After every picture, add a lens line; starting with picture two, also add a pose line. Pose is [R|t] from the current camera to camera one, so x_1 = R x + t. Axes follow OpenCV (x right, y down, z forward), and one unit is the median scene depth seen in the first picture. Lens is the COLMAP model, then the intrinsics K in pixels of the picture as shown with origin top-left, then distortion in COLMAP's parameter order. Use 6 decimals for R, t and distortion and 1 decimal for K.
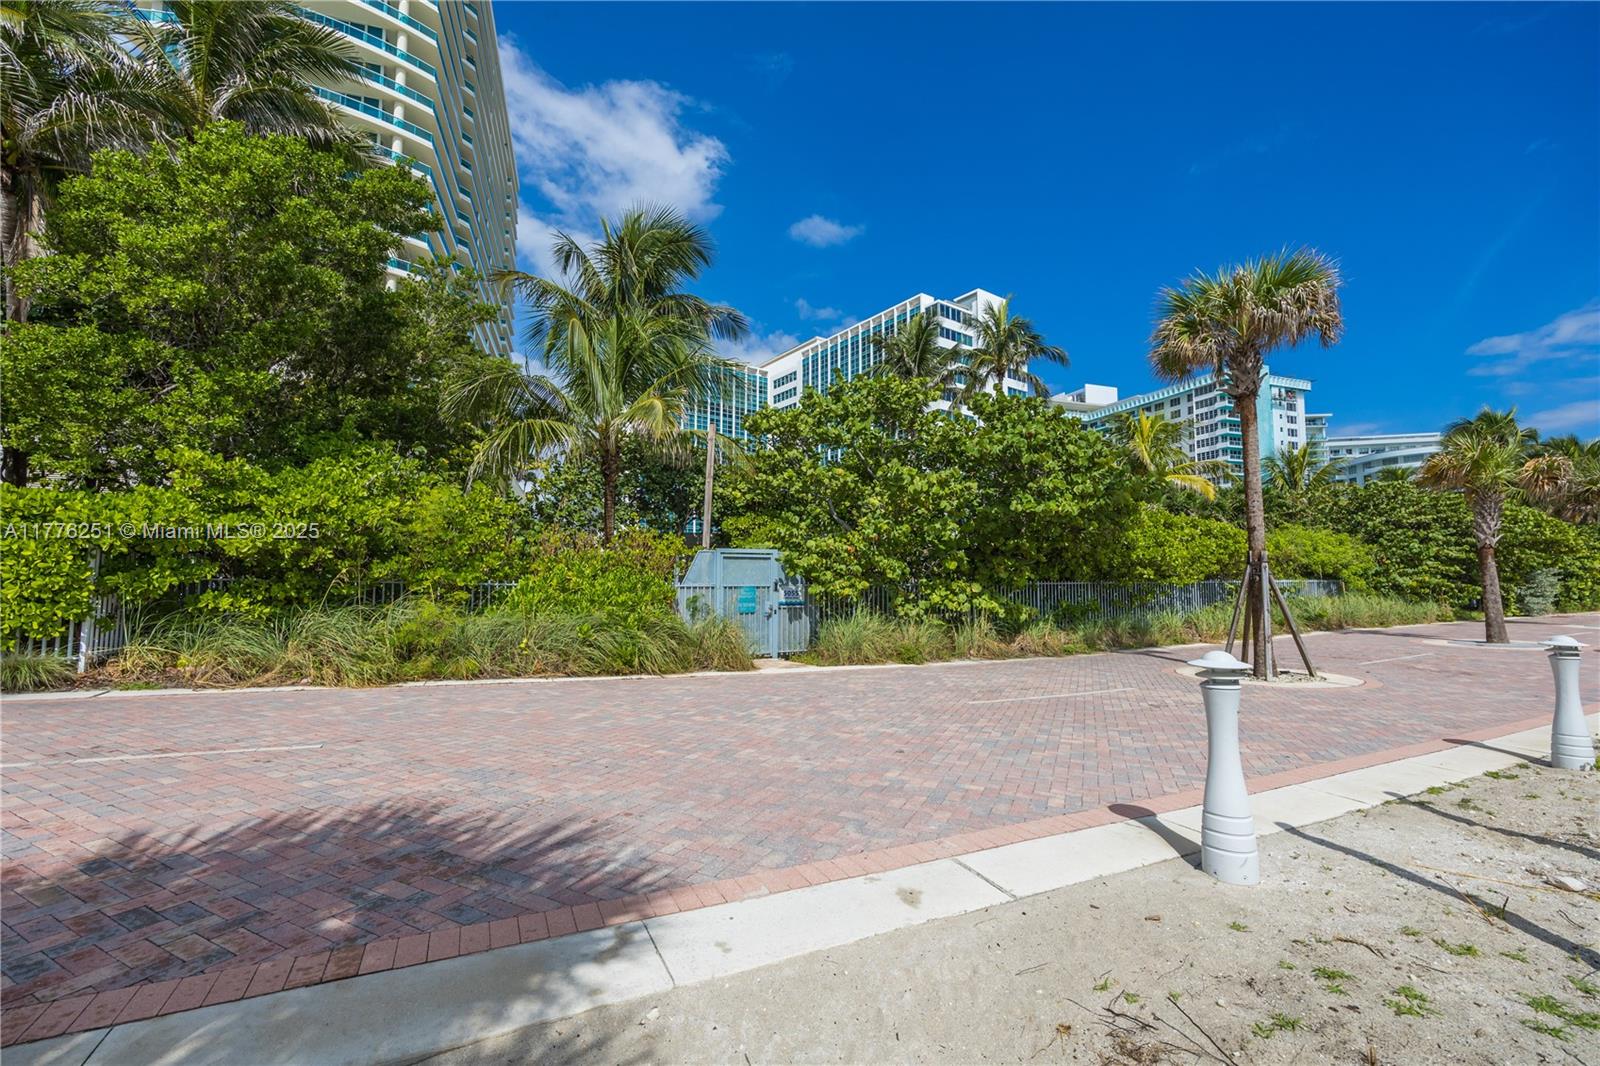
lens RADIAL K [[645.4, 0, 800.0], [0, 645.4, 533.0], [0, 0, 1]] dist [0.000465, 0.000140]
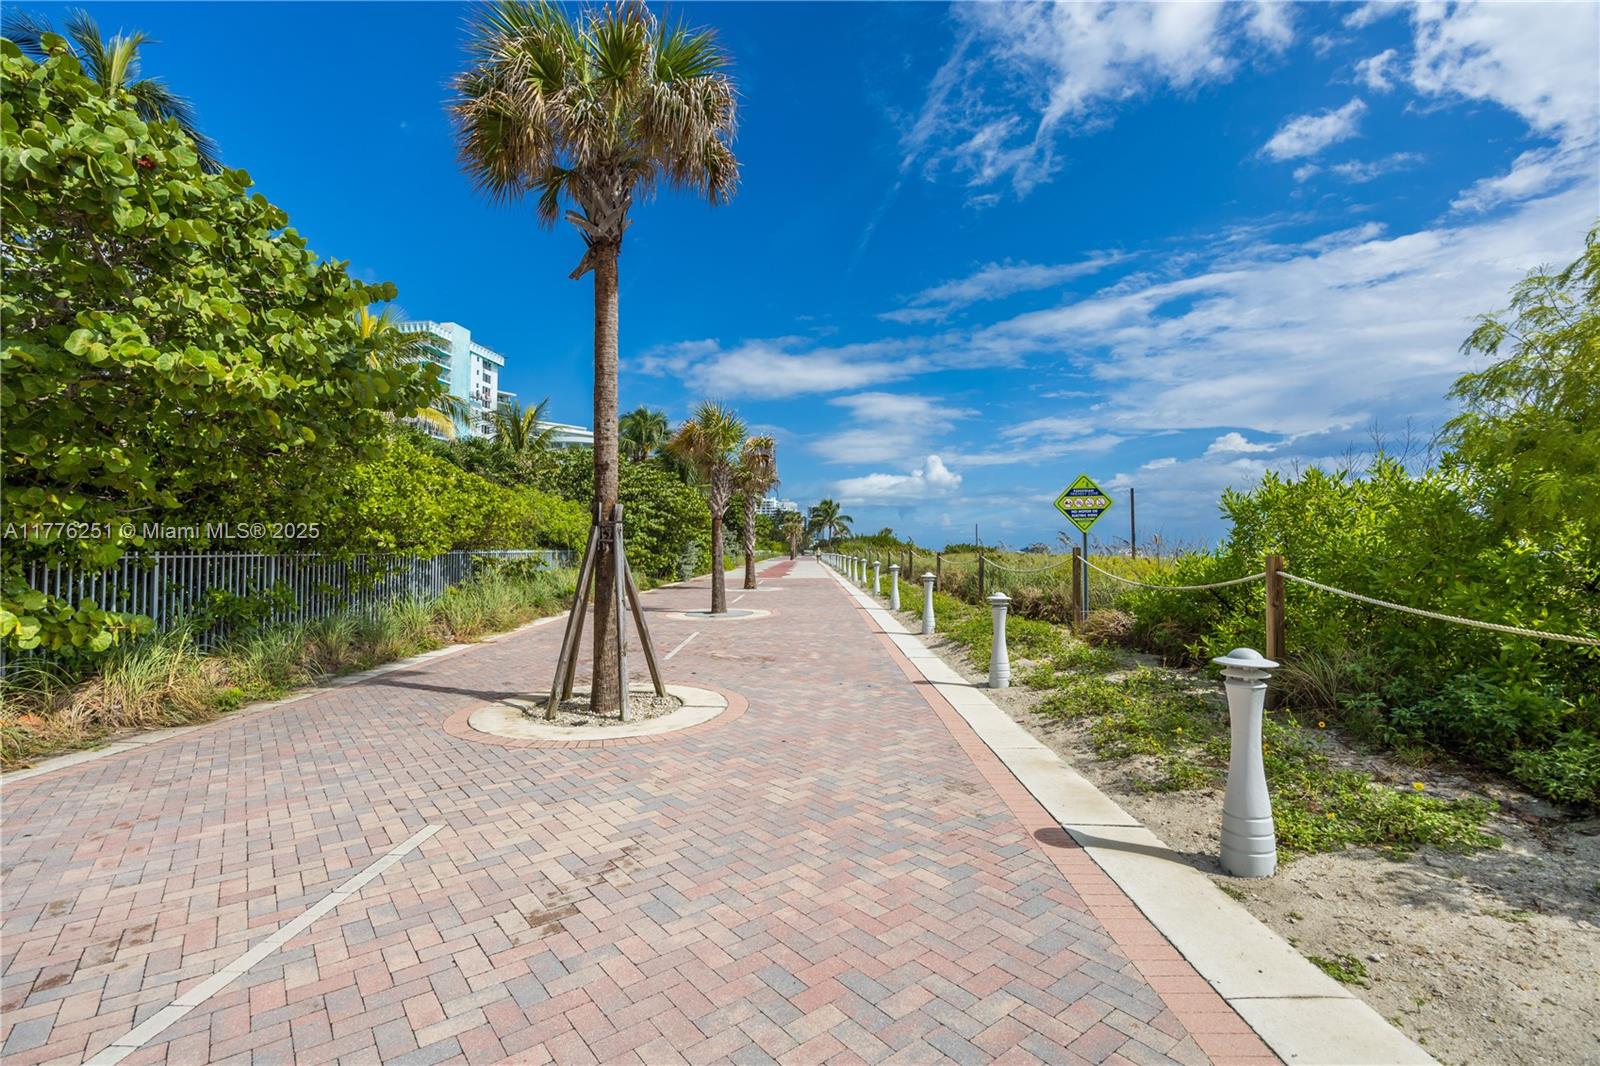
lens RADIAL K [[712.2, 0, 800.0], [0, 712.2, 533.0], [0, 0, 1]] dist [-0.014023, -0.000290]
pose [[0.466033, 0.023630, 0.884452, 0.142117], [-0.067797, 0.997658, 0.009069, 0.026049], [-0.882166, -0.064190, 0.466543, 0.370447]]
